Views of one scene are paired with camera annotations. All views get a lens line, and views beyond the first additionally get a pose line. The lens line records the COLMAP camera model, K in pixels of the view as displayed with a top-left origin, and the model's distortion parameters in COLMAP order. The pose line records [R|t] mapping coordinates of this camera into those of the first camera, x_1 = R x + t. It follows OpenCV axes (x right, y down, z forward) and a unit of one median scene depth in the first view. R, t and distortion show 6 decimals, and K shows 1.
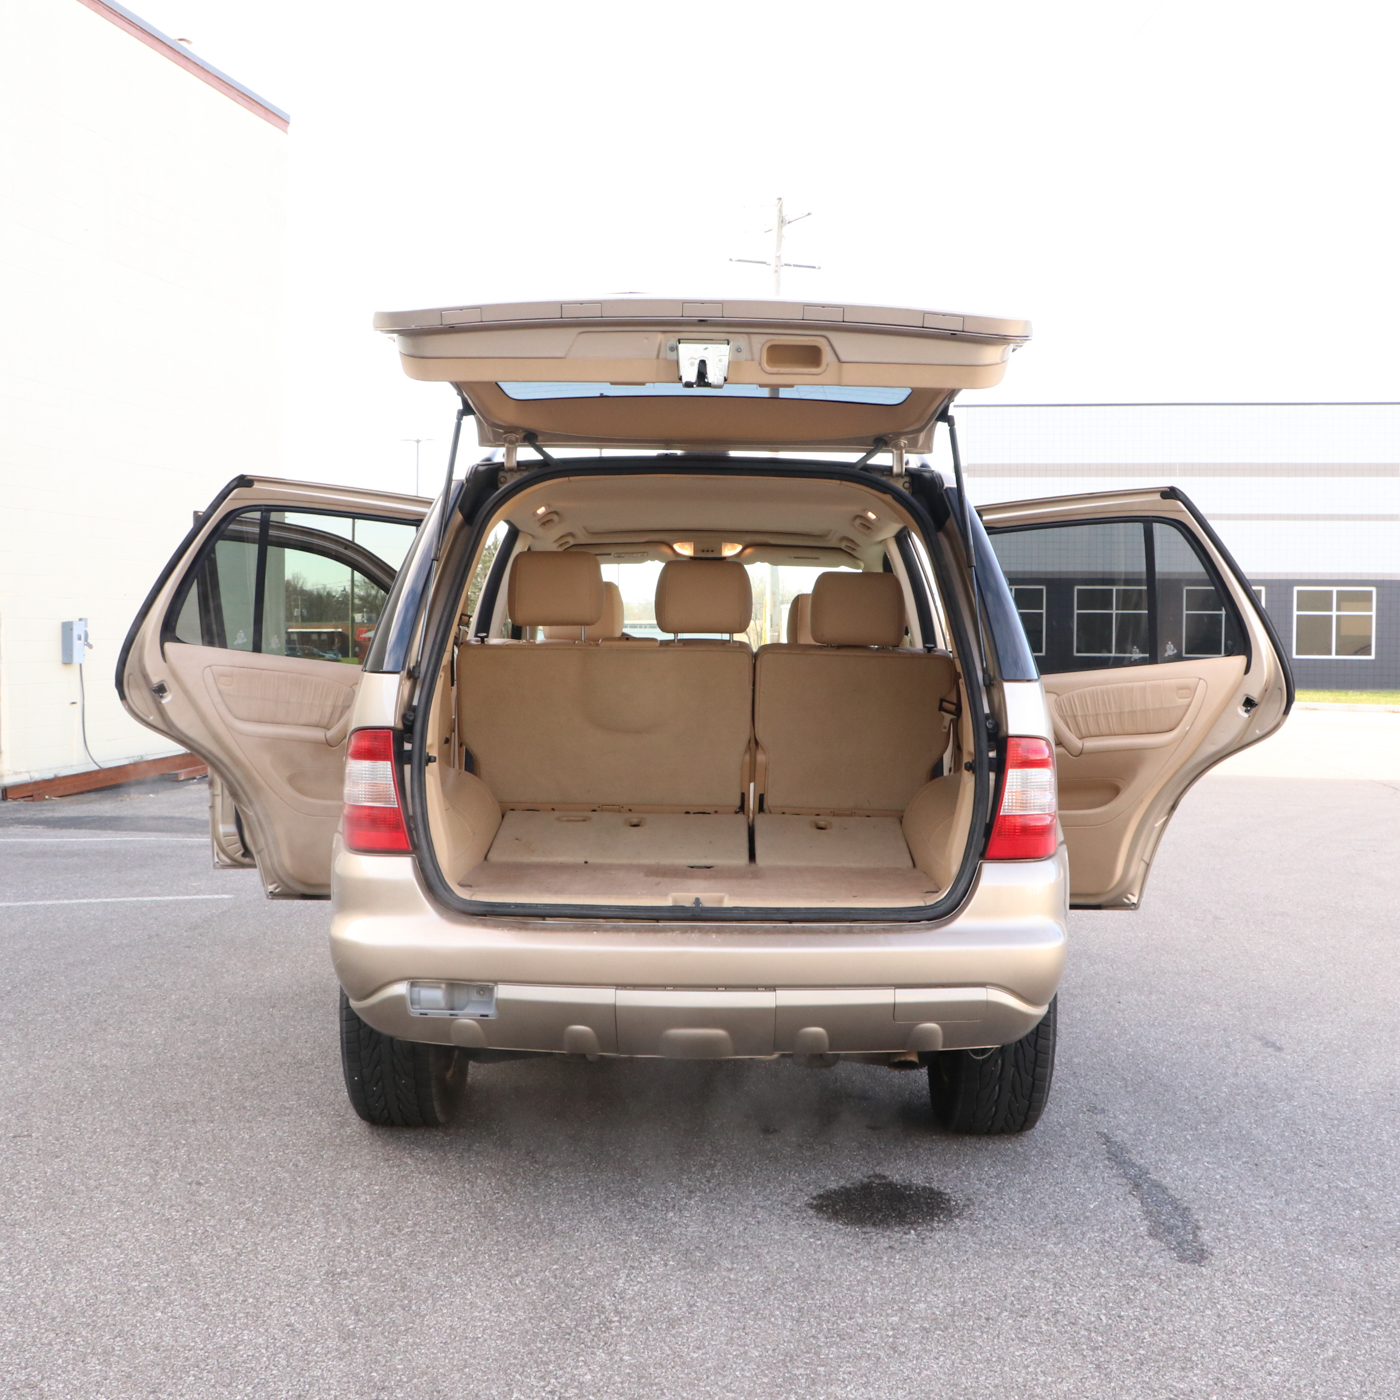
lens RADIAL K [[1307.1, 0, 697.3], [0, 1307.1, 700.9], [0, 0, 1]] dist [-0.001550, 0.000000]
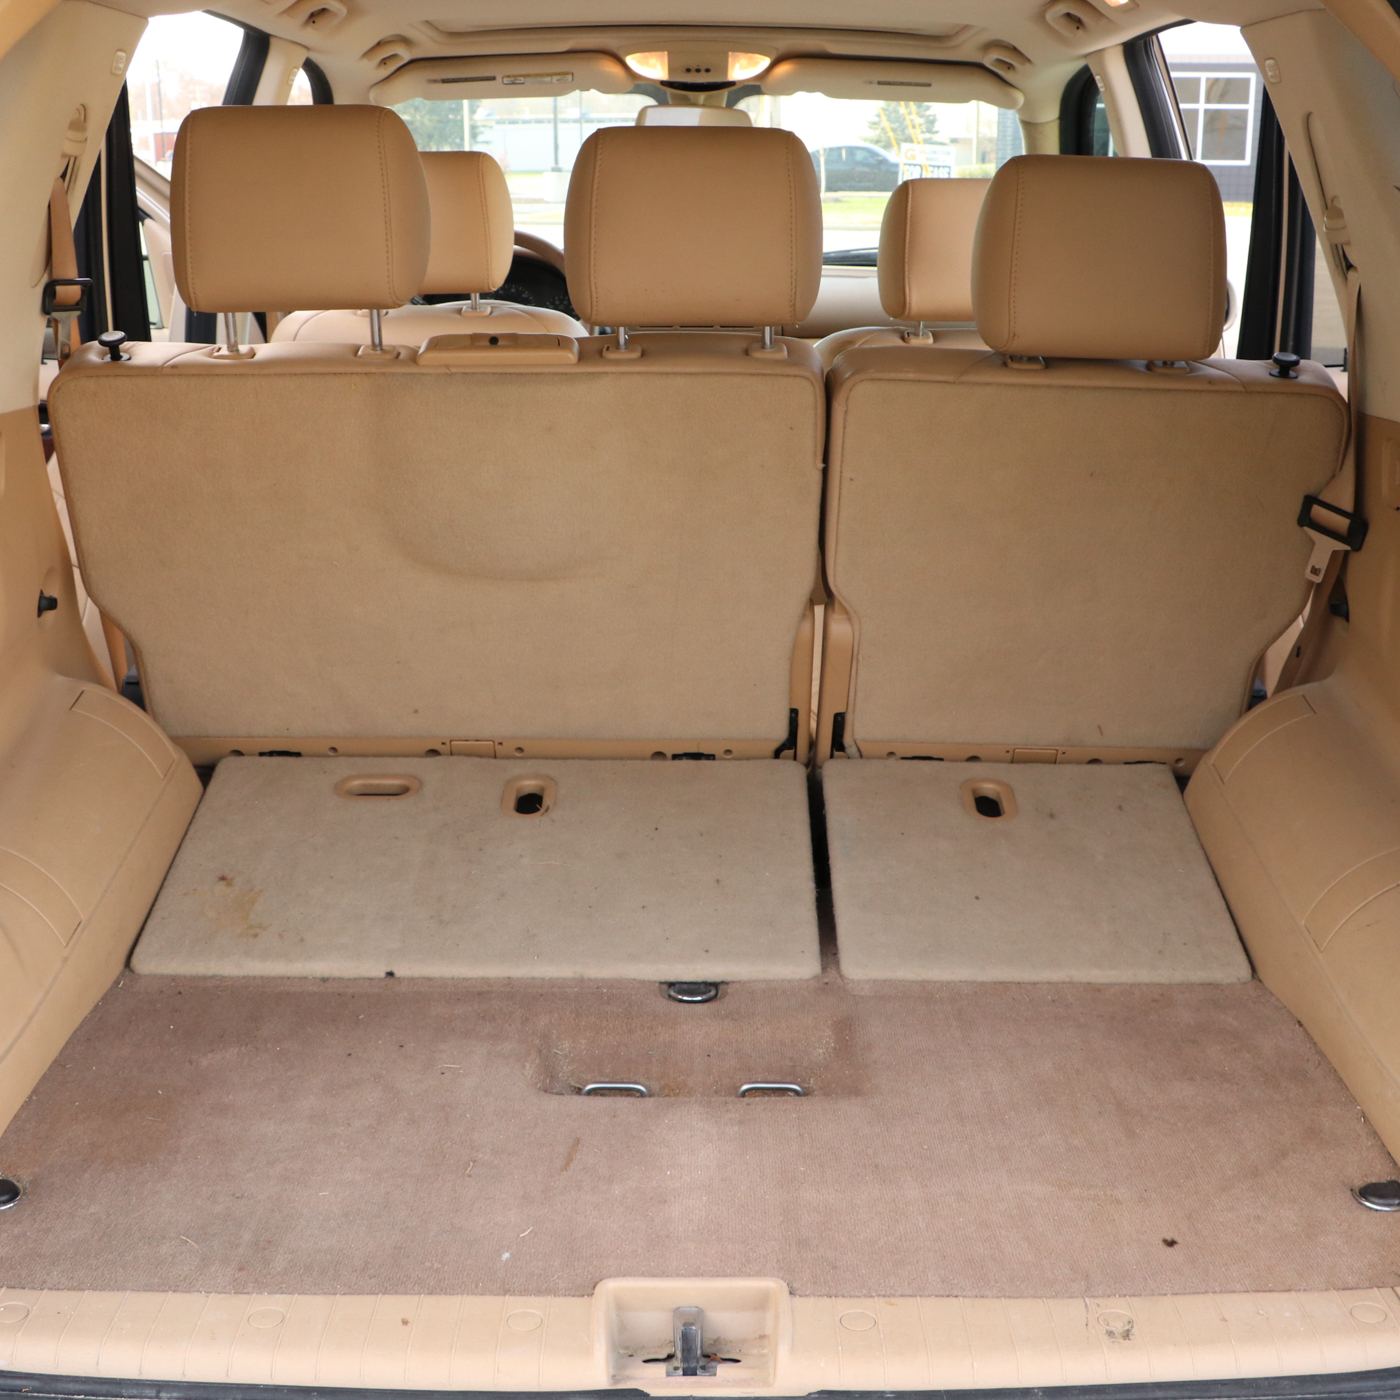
lens RADIAL K [[1835.3, 0, 703.8], [0, 1835.3, 699.1], [0, 0, 1]] dist [-0.084889, 0.000000]
pose [[0.999883, -0.009770, 0.011781, 0.000025], [0.006768, 0.972651, 0.232174, -0.066393], [-0.013727, -0.232067, 0.972603, 0.443610]]
